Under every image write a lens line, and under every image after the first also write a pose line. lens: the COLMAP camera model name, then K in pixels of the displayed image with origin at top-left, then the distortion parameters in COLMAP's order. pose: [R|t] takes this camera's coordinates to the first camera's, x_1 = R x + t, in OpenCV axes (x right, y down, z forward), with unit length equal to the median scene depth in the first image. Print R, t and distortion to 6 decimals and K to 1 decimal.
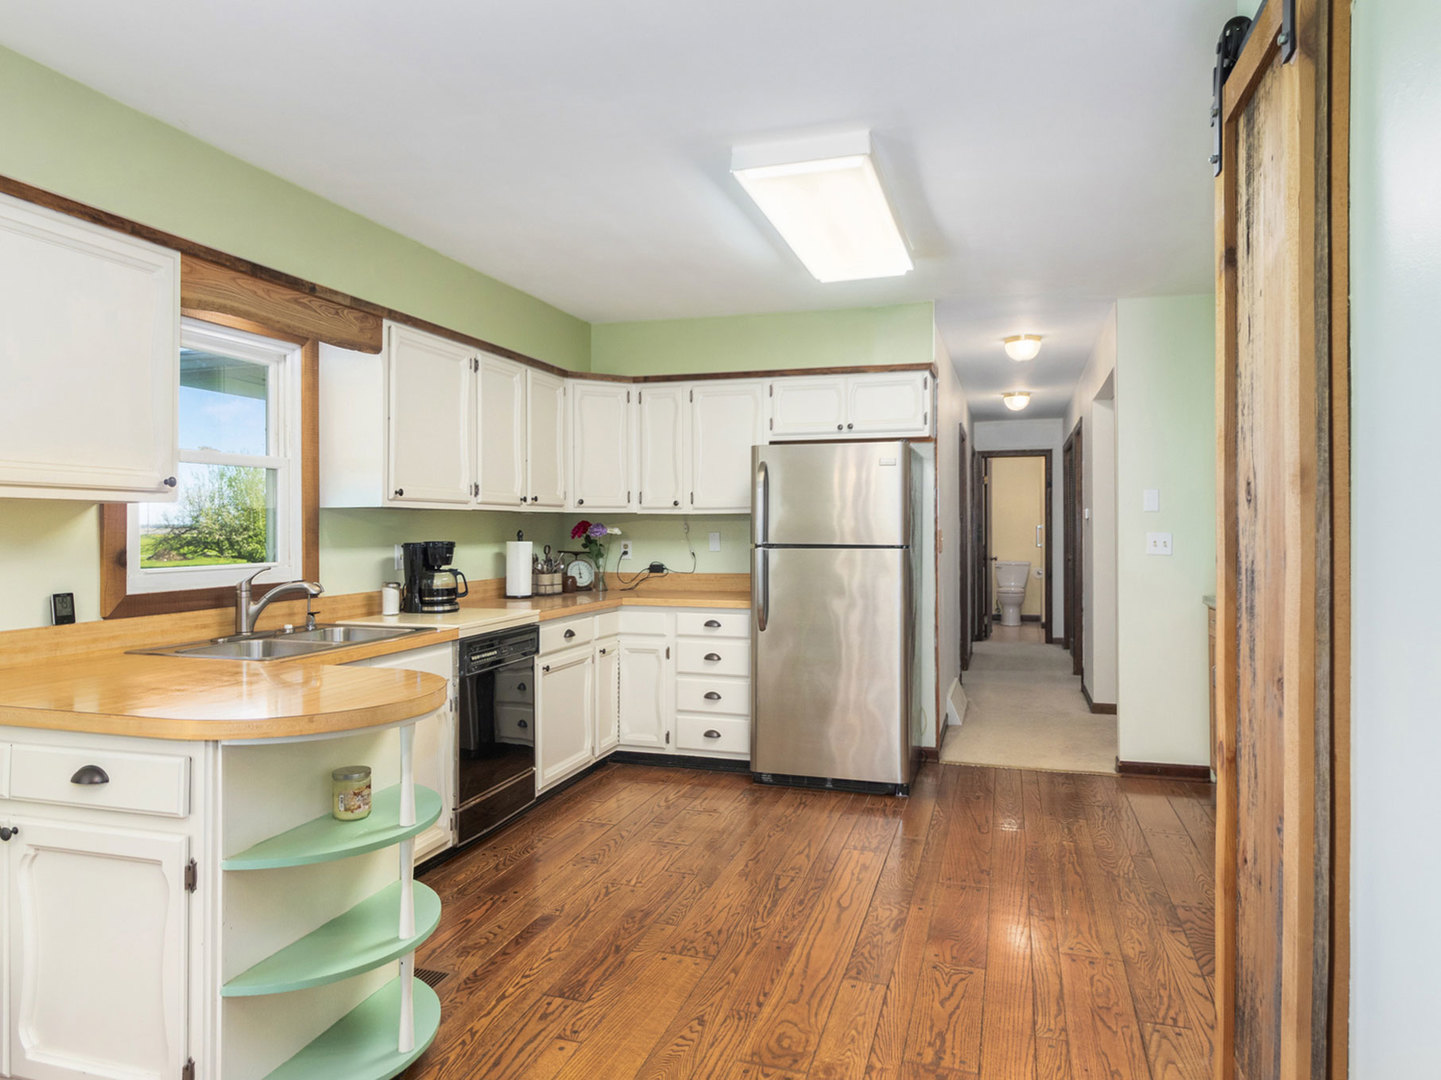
lens RADIAL K [[906.4, 0, 713.6], [0, 906.4, 518.3], [0, 0, 1]] dist [-0.003713, -0.001531]
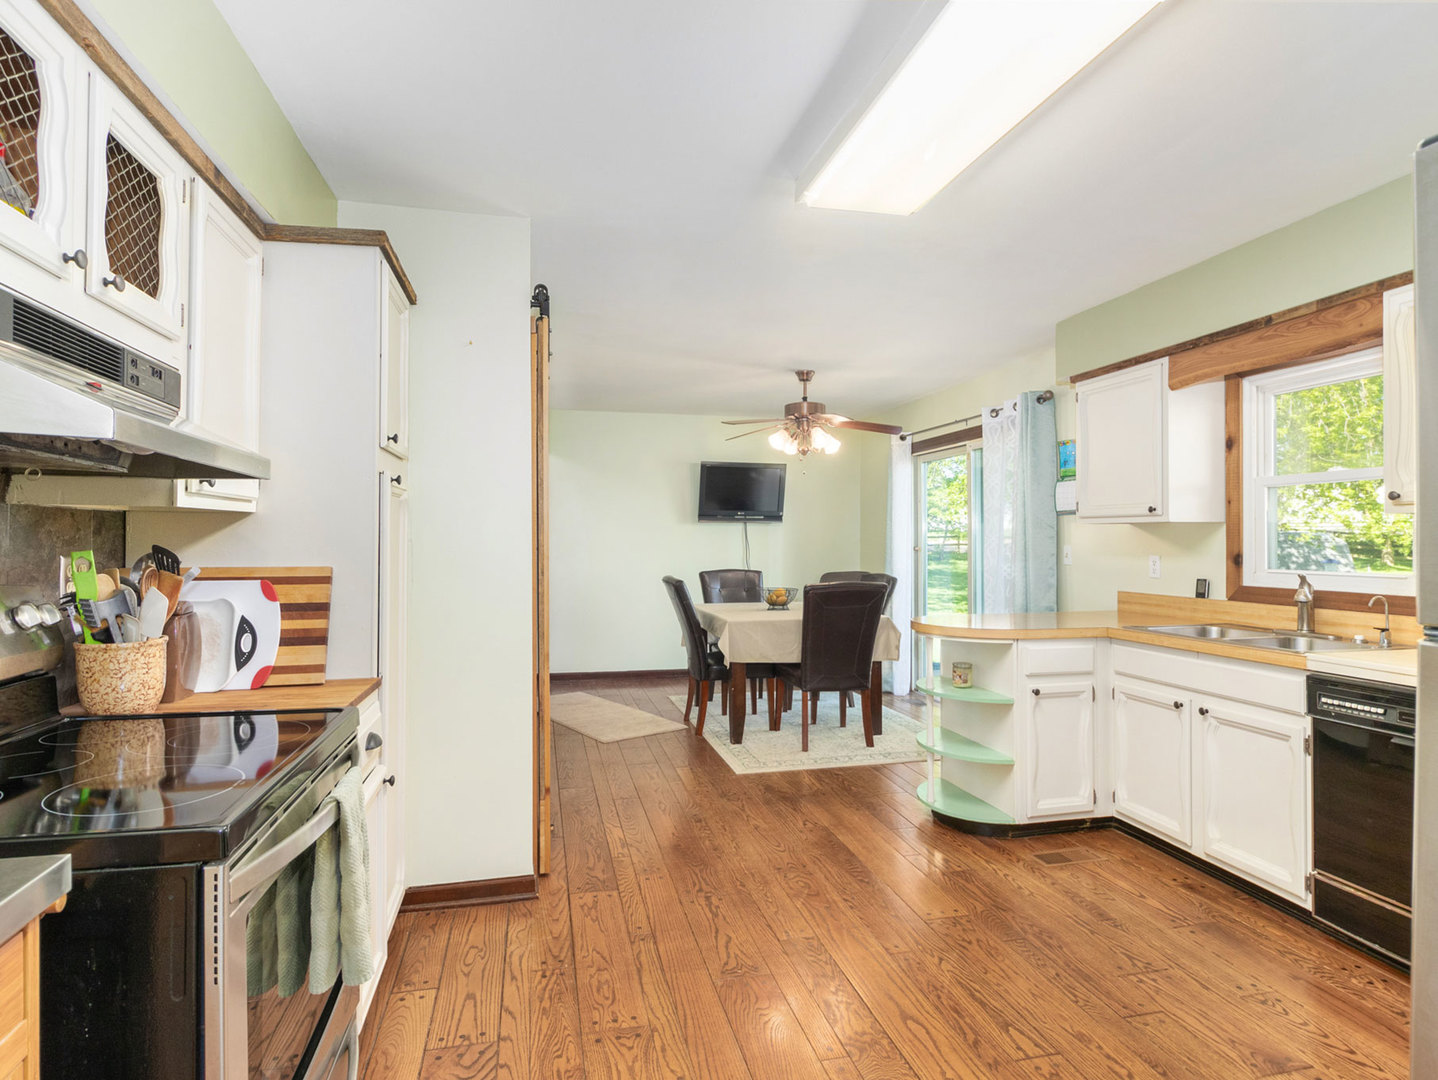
lens RADIAL K [[793.4, 0, 719.0], [0, 793.4, 540.0], [0, 0, 1]] dist [0.004381, 0.000397]
pose [[-0.854731, 0.002075, -0.519067, 0.443602], [0.005859, 0.999967, -0.005650, 0.010078], [0.519038, -0.007870, -0.854715, 1.041887]]
